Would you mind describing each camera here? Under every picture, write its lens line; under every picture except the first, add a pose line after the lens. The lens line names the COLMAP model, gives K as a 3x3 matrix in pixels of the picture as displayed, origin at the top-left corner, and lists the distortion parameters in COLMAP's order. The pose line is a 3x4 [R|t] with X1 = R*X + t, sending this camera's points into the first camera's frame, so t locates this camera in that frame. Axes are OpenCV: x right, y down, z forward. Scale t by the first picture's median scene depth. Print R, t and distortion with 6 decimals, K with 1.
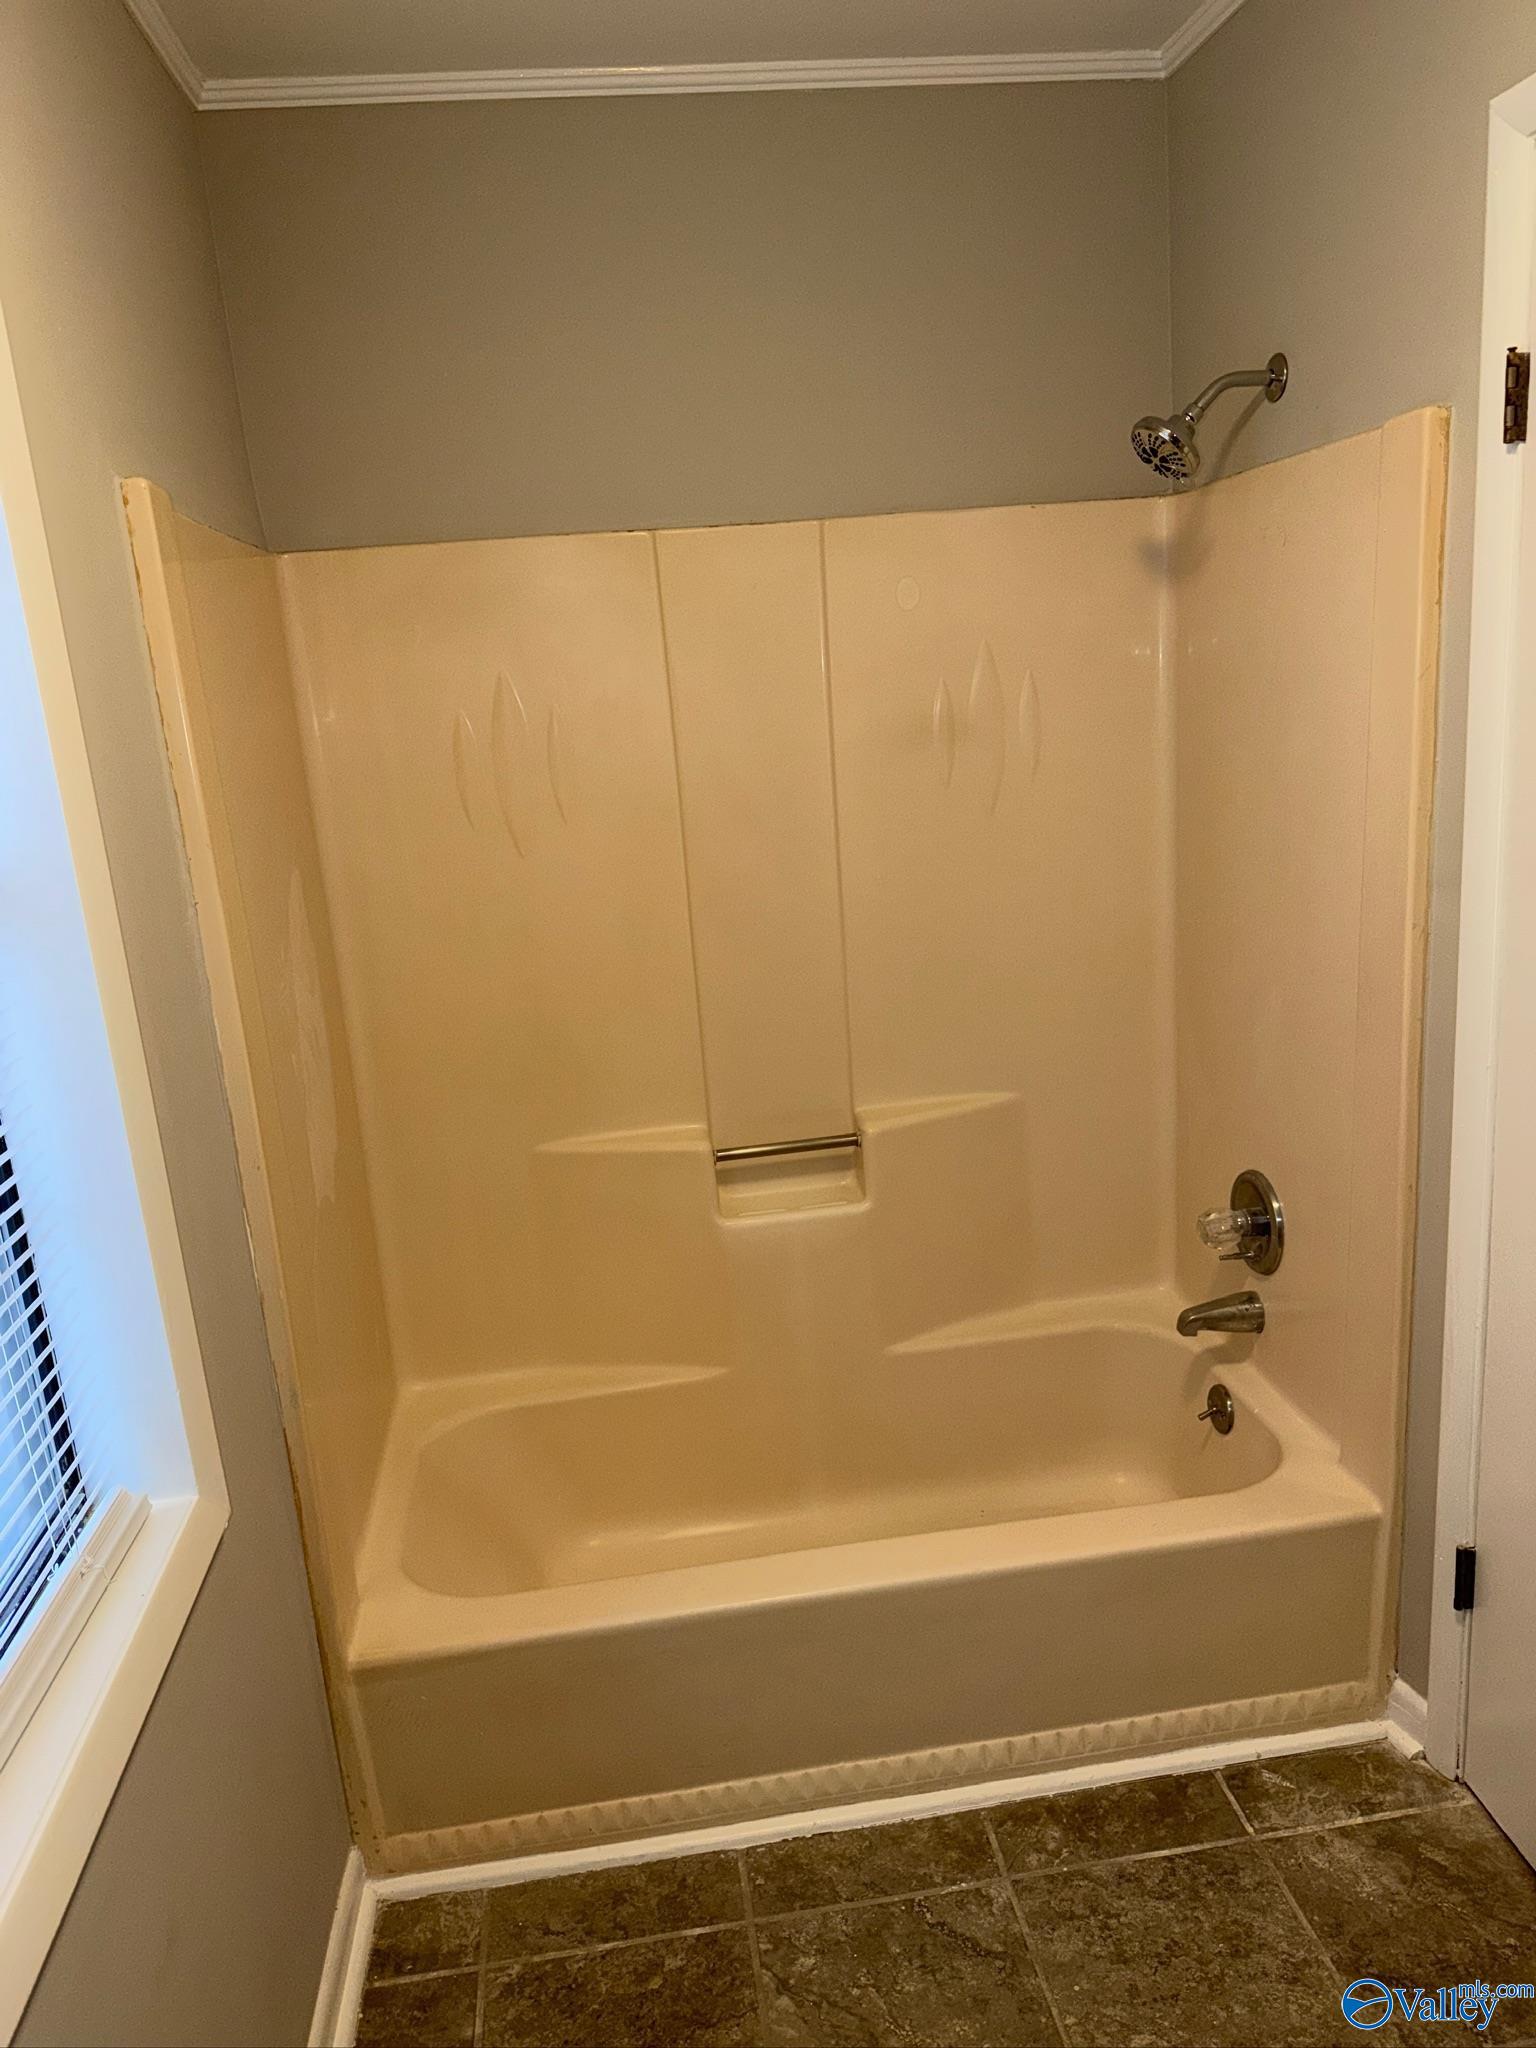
lens RADIAL K [[1451.8, 0, 773.2], [0, 1451.8, 1029.5], [0, 0, 1]] dist [0.047100, -0.040962]
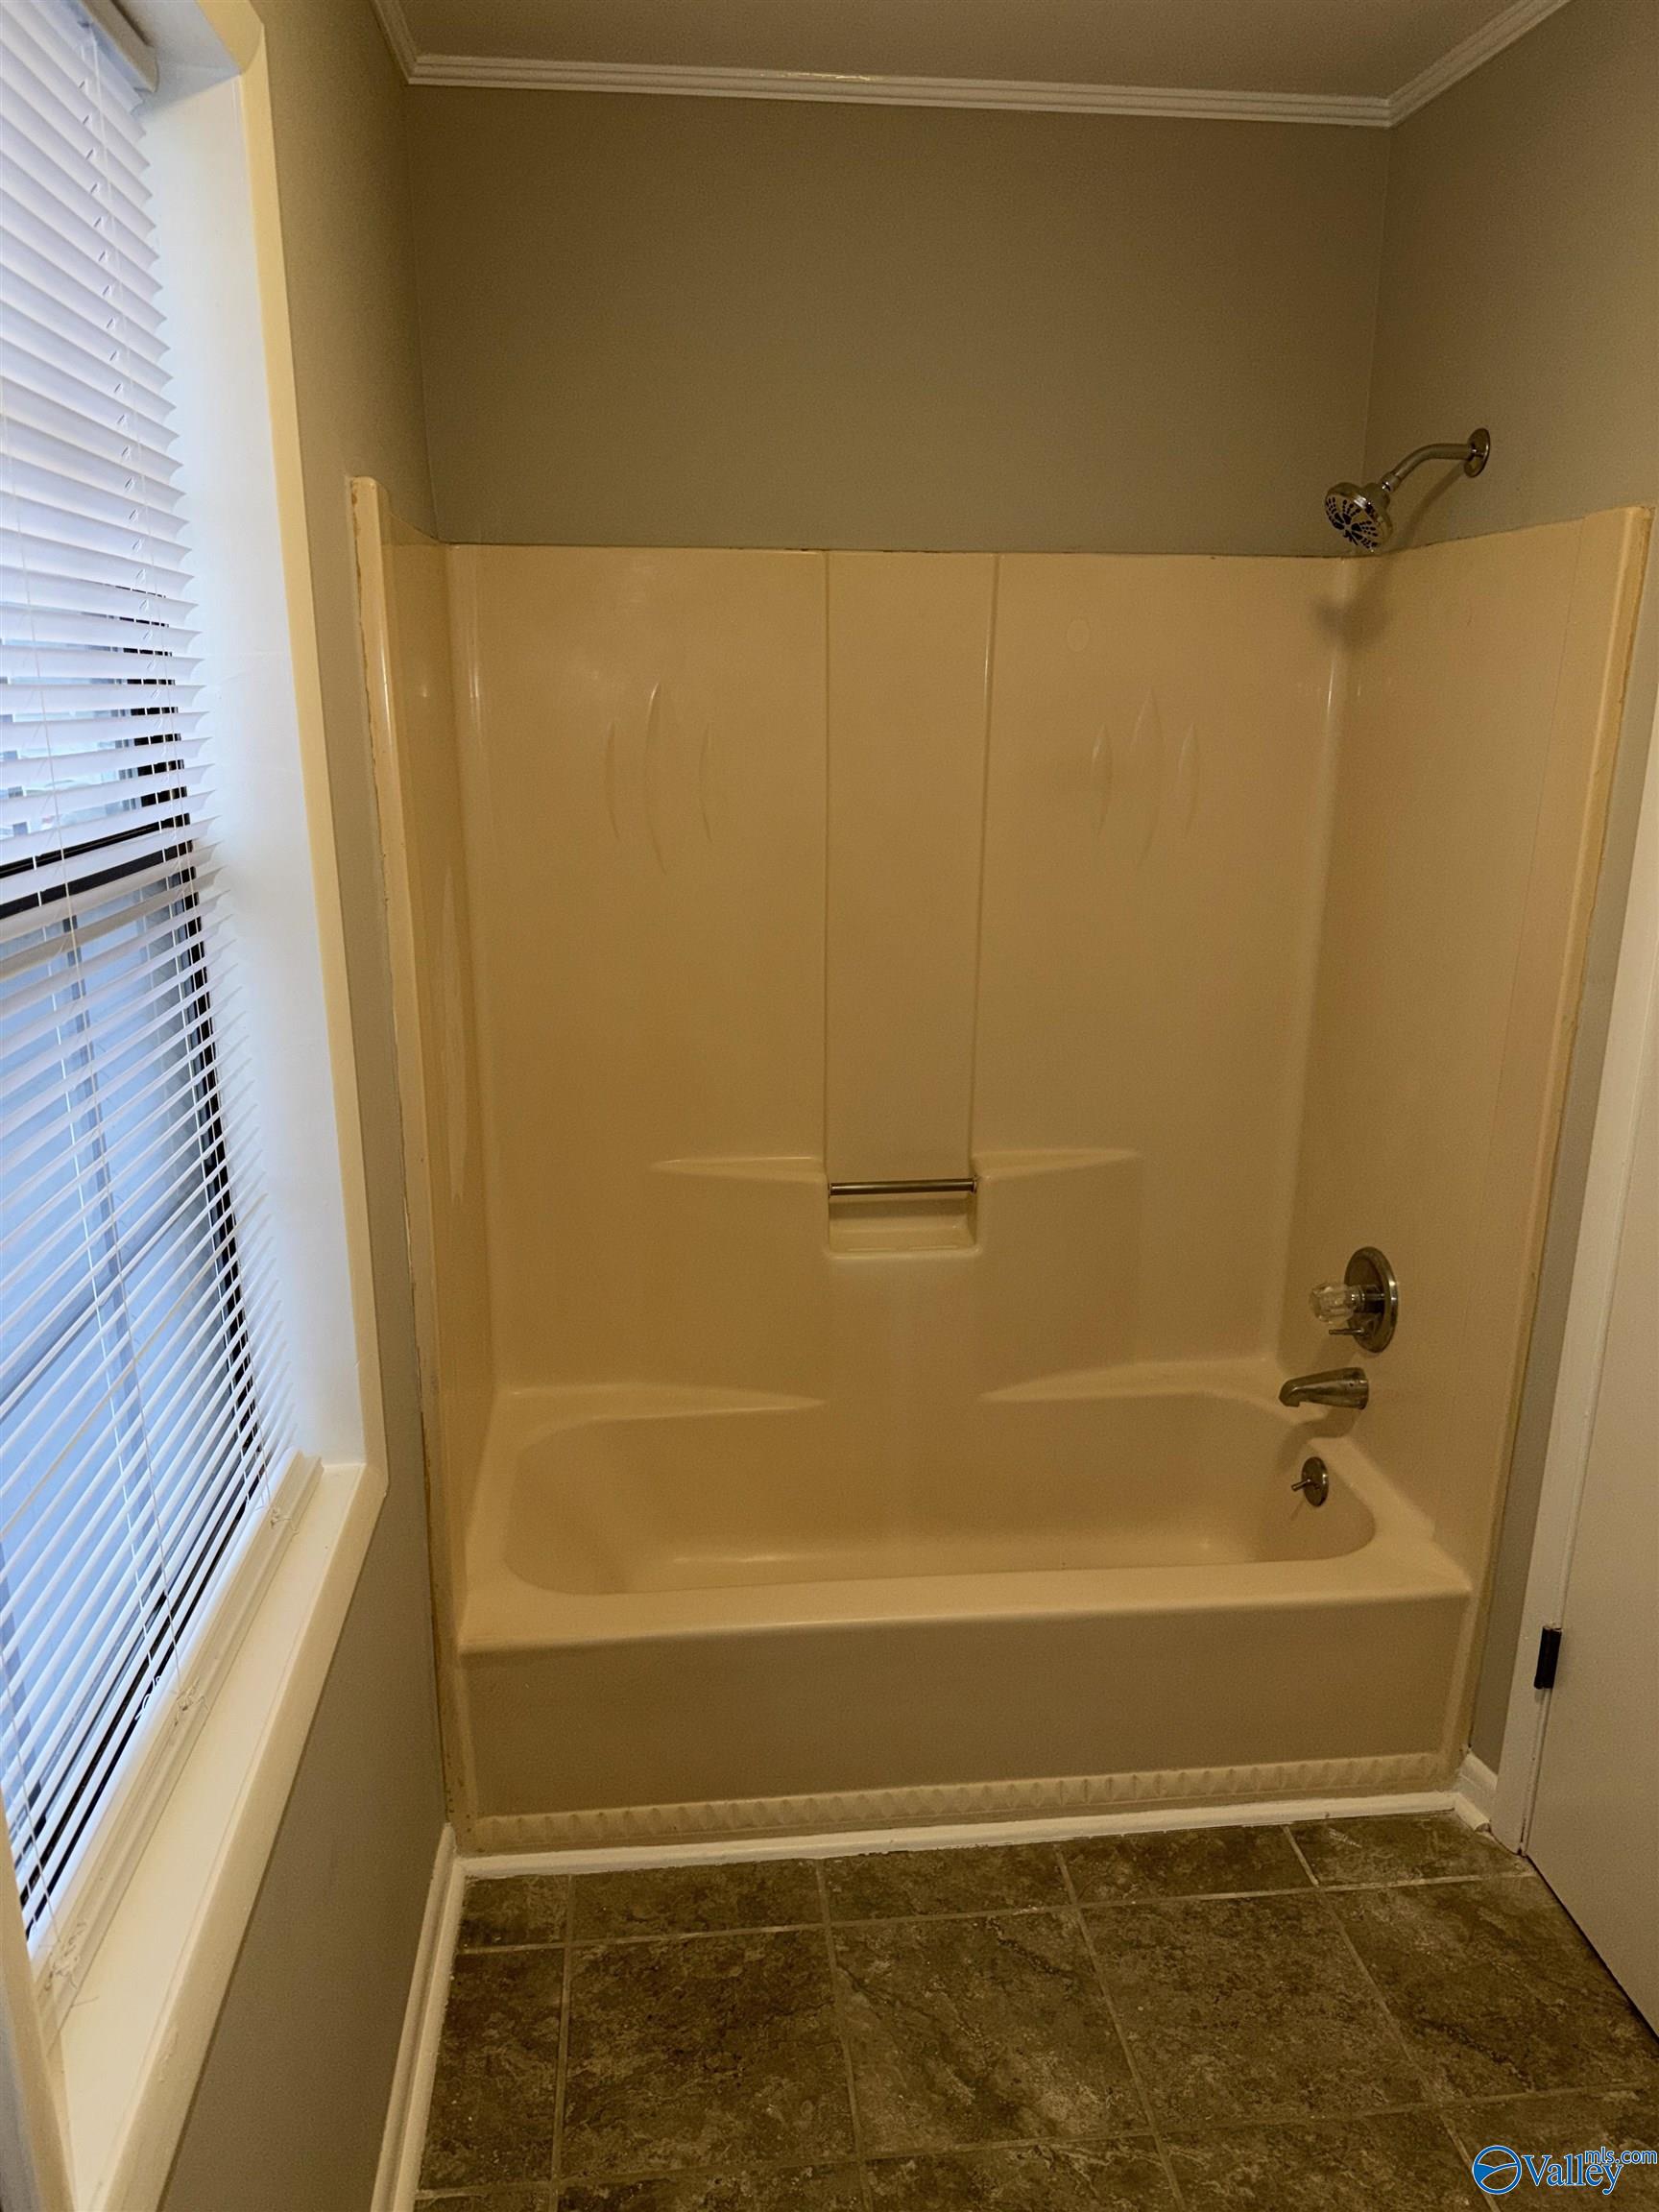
lens RADIAL K [[1568.1, 0, 827.0], [0, 1568.1, 1116.7], [0, 0, 1]] dist [0.047100, -0.040962]
pose [[0.996476, 0.083865, 0.001344, -0.058382], [-0.083862, 0.995886, 0.034324, 0.001783], [0.001541, -0.034316, 0.999410, -0.085610]]
